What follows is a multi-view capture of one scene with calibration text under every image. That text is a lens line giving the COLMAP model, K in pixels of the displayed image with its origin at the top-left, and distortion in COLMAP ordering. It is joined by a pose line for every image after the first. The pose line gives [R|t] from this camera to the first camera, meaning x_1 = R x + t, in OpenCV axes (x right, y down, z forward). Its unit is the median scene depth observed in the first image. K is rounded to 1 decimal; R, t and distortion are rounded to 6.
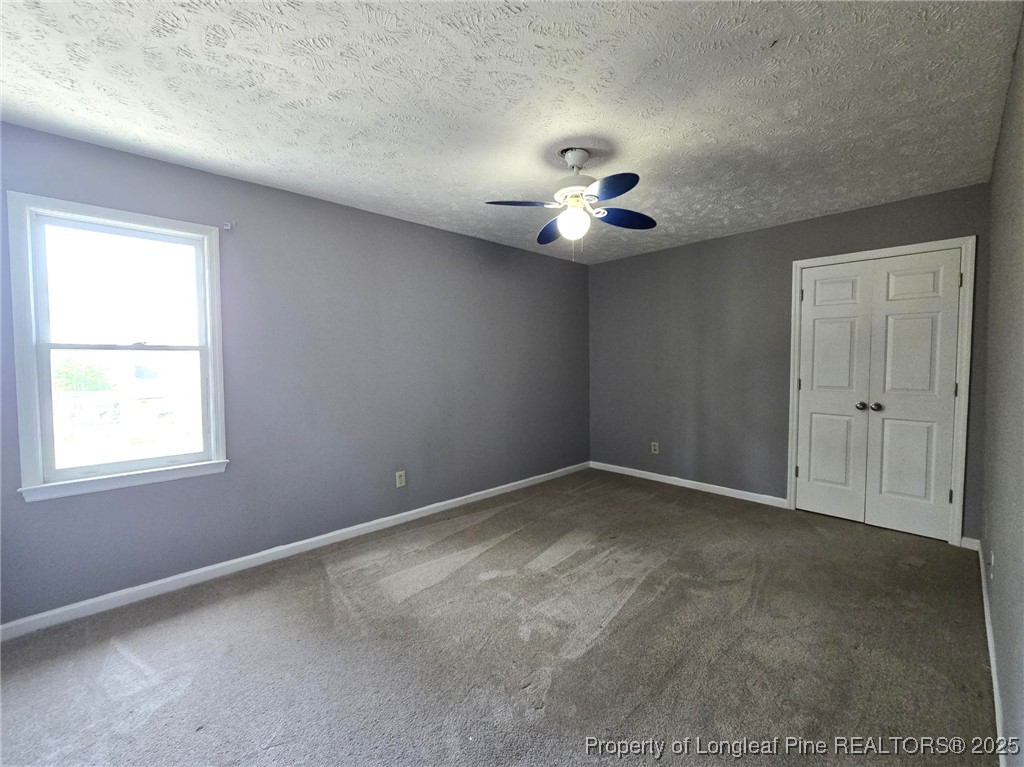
lens RADIAL K [[414.3, 0, 508.3], [0, 414.3, 381.3], [0, 0, 1]] dist [-0.001783, -0.000477]
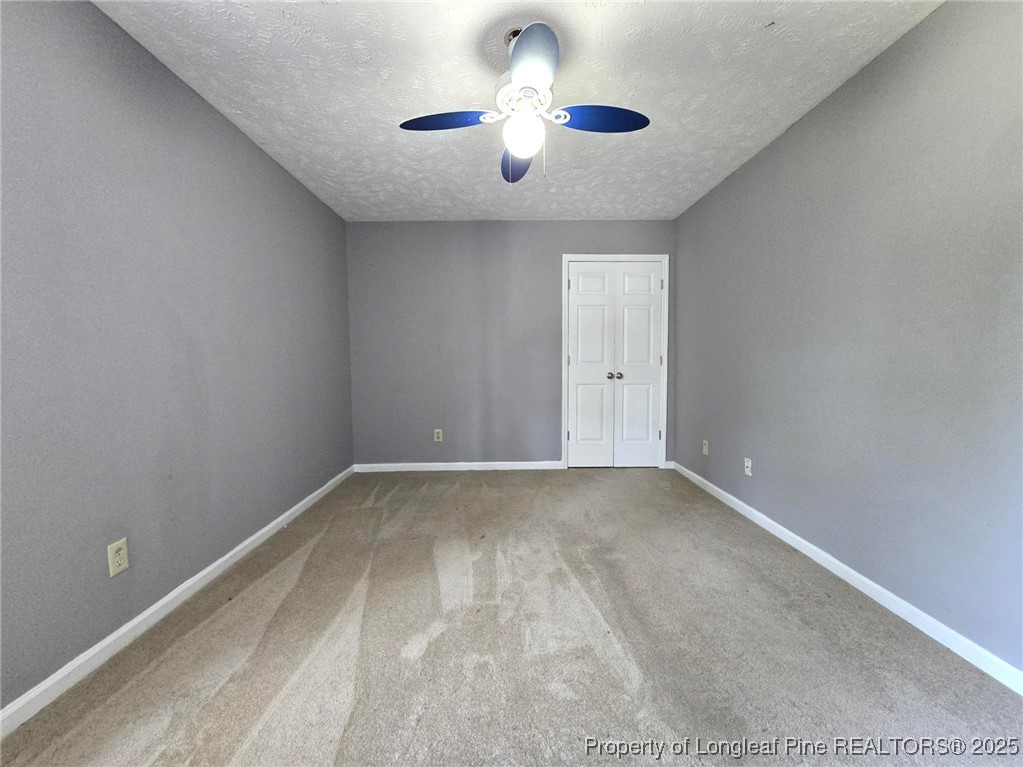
lens RADIAL K [[413.9, 0, 507.8], [0, 413.9, 381.3], [0, 0, 1]] dist [-0.001783, -0.000477]
pose [[0.689275, -0.038953, 0.723452, -0.290809], [0.041299, 0.999042, 0.014444, 0.044637], [-0.723322, 0.019922, 0.690224, 0.340498]]
